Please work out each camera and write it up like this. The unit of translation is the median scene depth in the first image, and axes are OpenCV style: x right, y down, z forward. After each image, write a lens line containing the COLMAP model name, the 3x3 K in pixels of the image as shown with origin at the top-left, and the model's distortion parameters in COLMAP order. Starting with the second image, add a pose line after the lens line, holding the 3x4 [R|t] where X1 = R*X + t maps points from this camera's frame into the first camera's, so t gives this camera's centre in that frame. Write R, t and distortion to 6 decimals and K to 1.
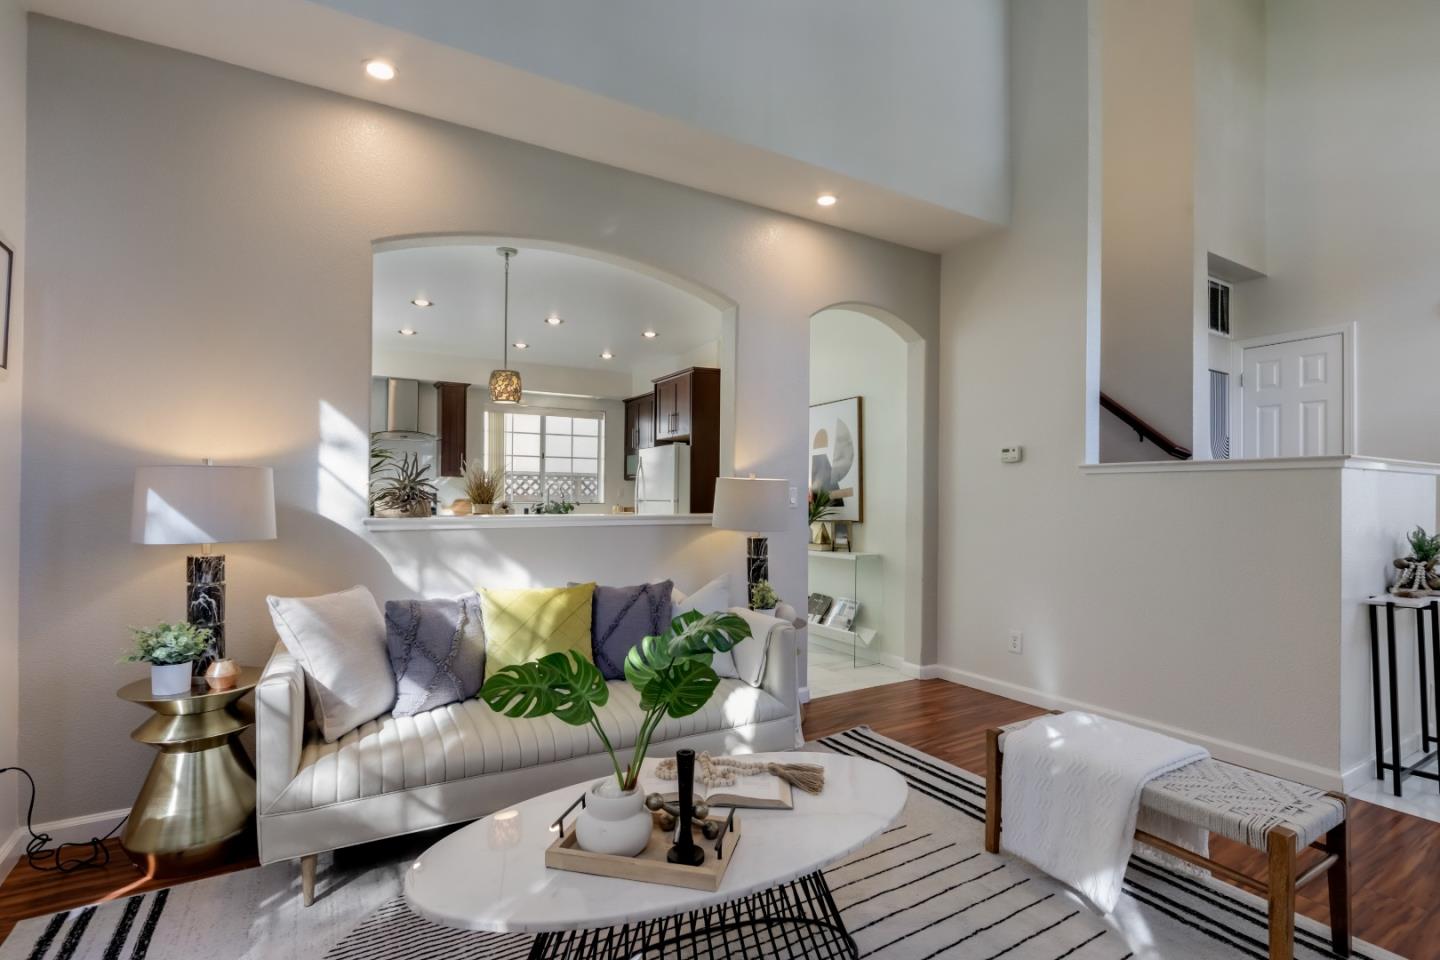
lens RADIAL K [[669.7, 0, 726.6], [0, 669.7, 490.8], [0, 0, 1]] dist [-0.012816, 0.000703]
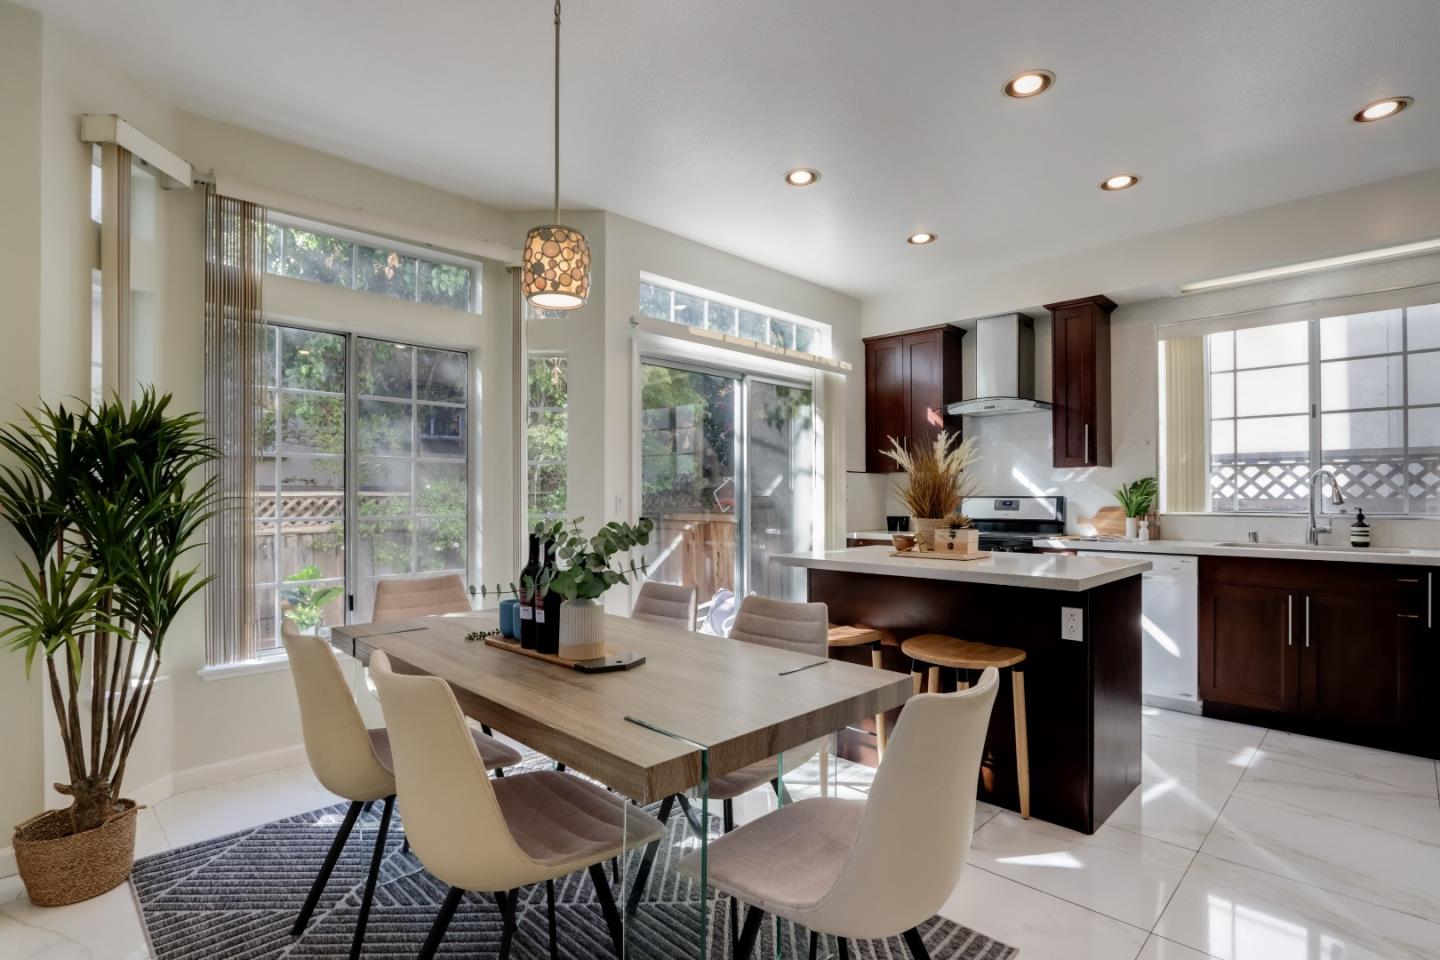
lens RADIAL K [[705.6, 0, 722.7], [0, 705.6, 493.9], [0, 0, 1]] dist [-0.018225, -0.000065]
pose [[0.243118, -0.009686, -0.969948, 0.136972], [0.010072, 0.999921, -0.007461, 0.004473], [0.969944, -0.007956, 0.243196, 0.841748]]
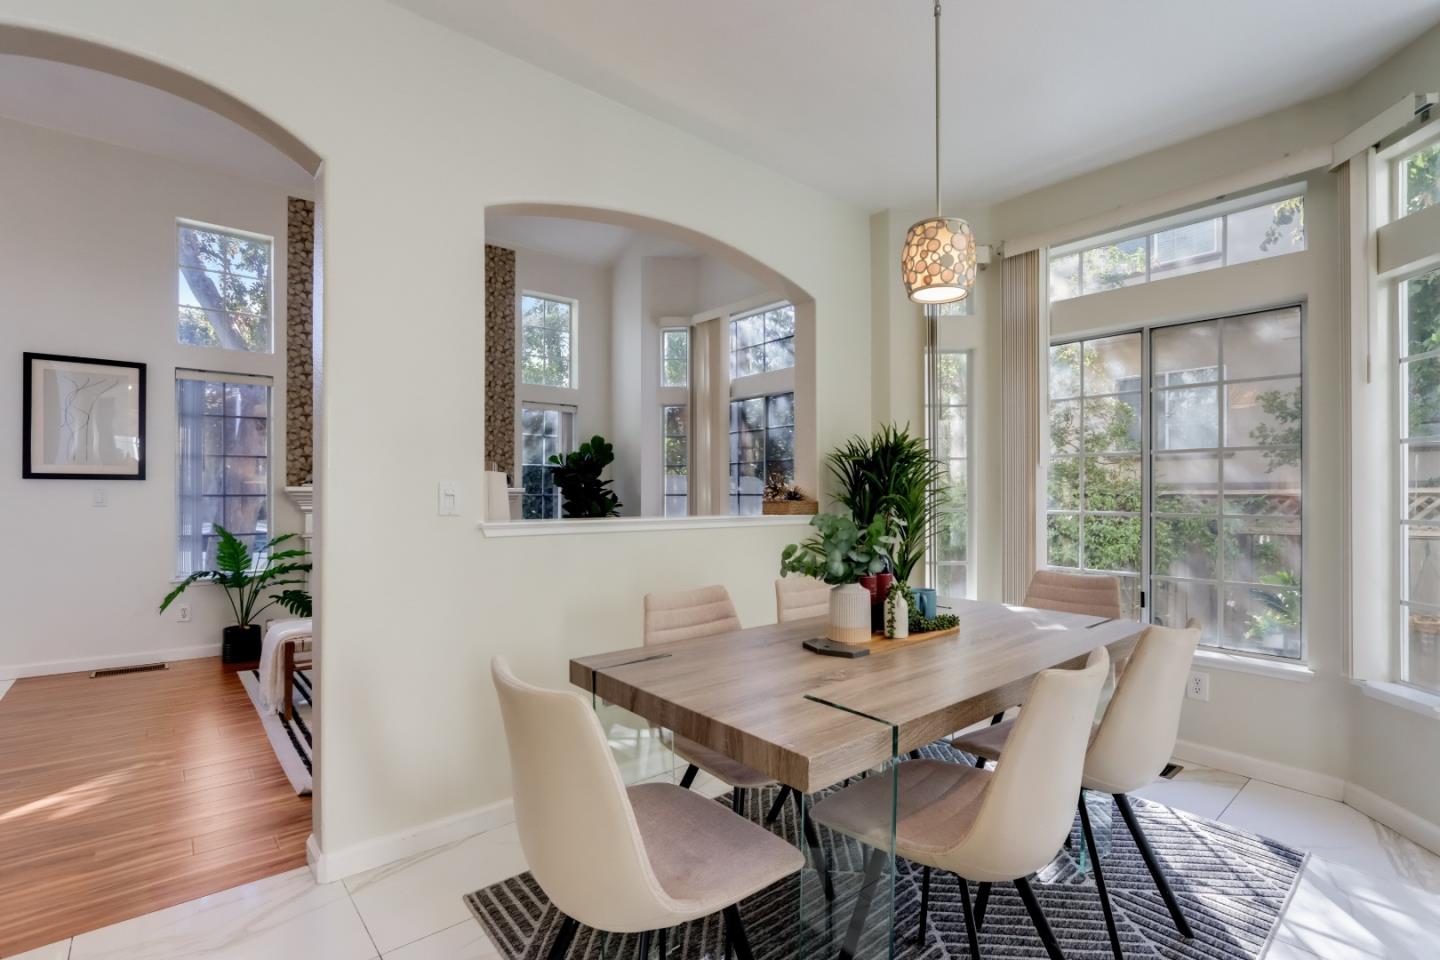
lens RADIAL K [[669.7, 0, 726.6], [0, 669.7, 490.8], [0, 0, 1]] dist [-0.012816, 0.000703]
pose [[-0.986869, -0.008437, -0.161303, -0.109899], [-0.006449, 0.999897, -0.012847, 0.007472], [0.161395, -0.011638, -0.986821, 1.222992]]
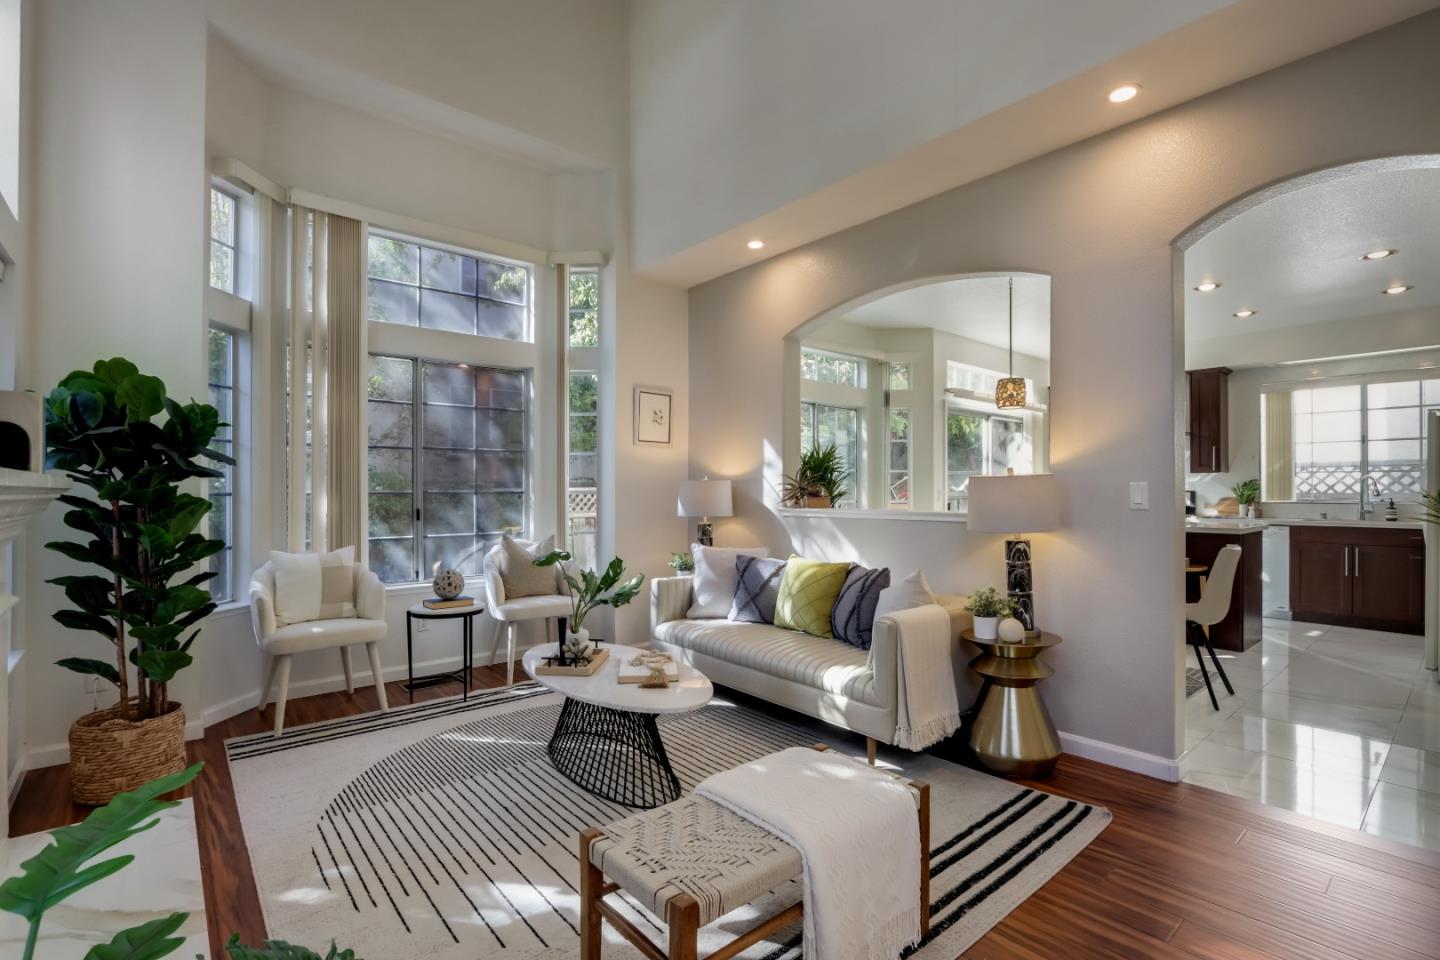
lens RADIAL K [[669.7, 0, 726.6], [0, 669.7, 490.8], [0, 0, 1]] dist [-0.012816, 0.000703]
pose [[0.163339, -0.005479, -0.986555, 0.558375], [0.008681, 0.999954, -0.004116, 0.002182], [0.986532, -0.007892, 0.163379, 0.310727]]
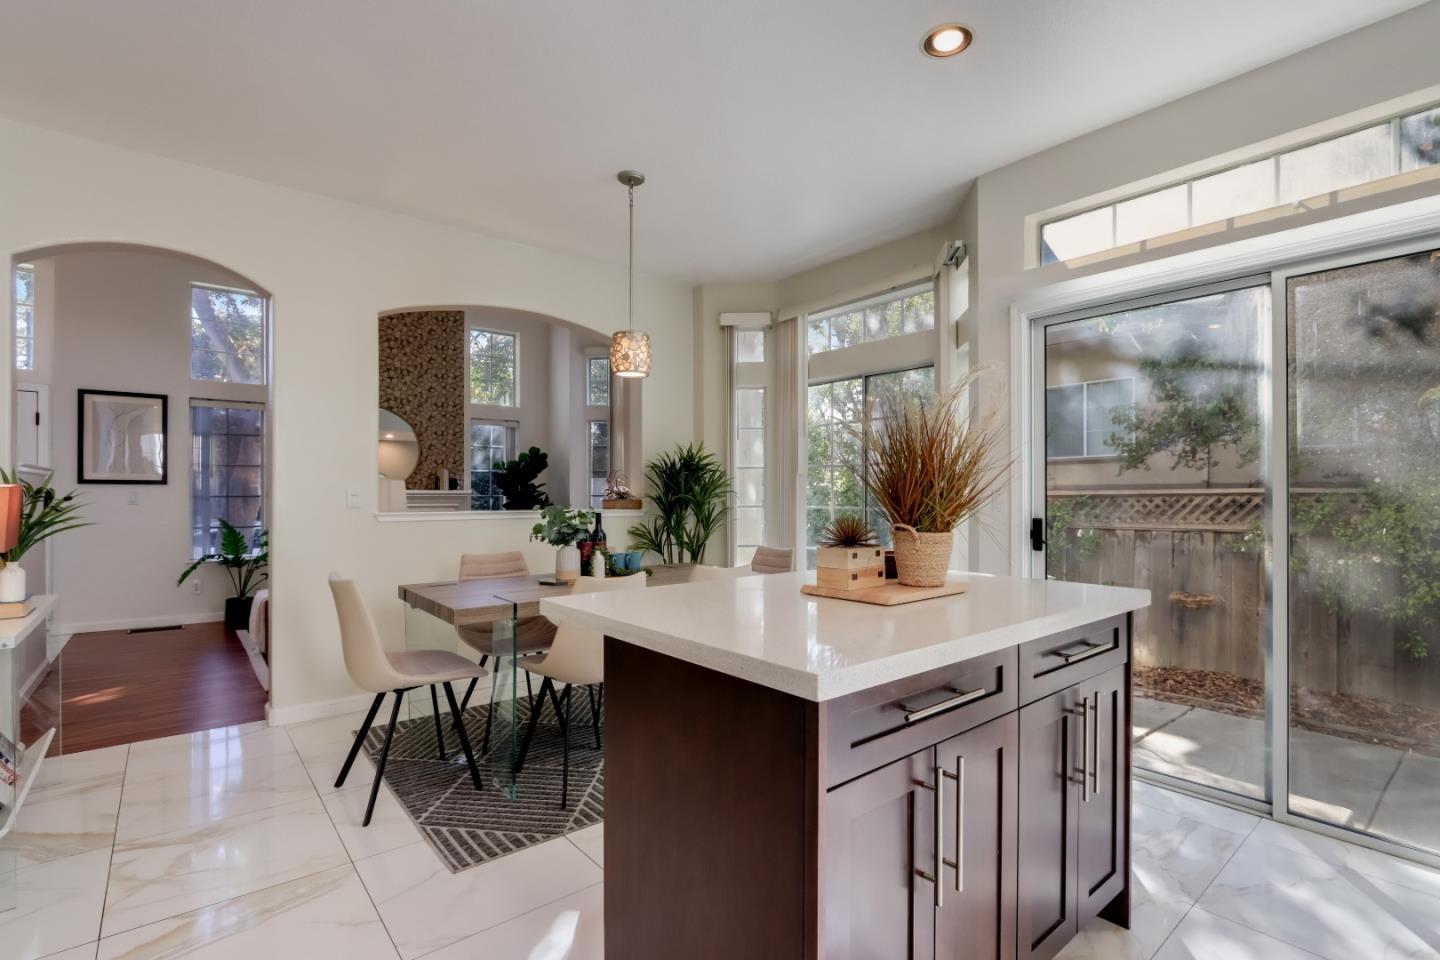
lens RADIAL K [[670.0, 0, 718.3], [0, 670.0, 491.0], [0, 0, 1]] dist [-0.015145, 0.000273]
pose [[-0.990475, -0.007165, -0.137507, -0.282236], [-0.005196, 0.999879, -0.014671, 0.009853], [0.137595, -0.013817, -0.990392, 1.505232]]
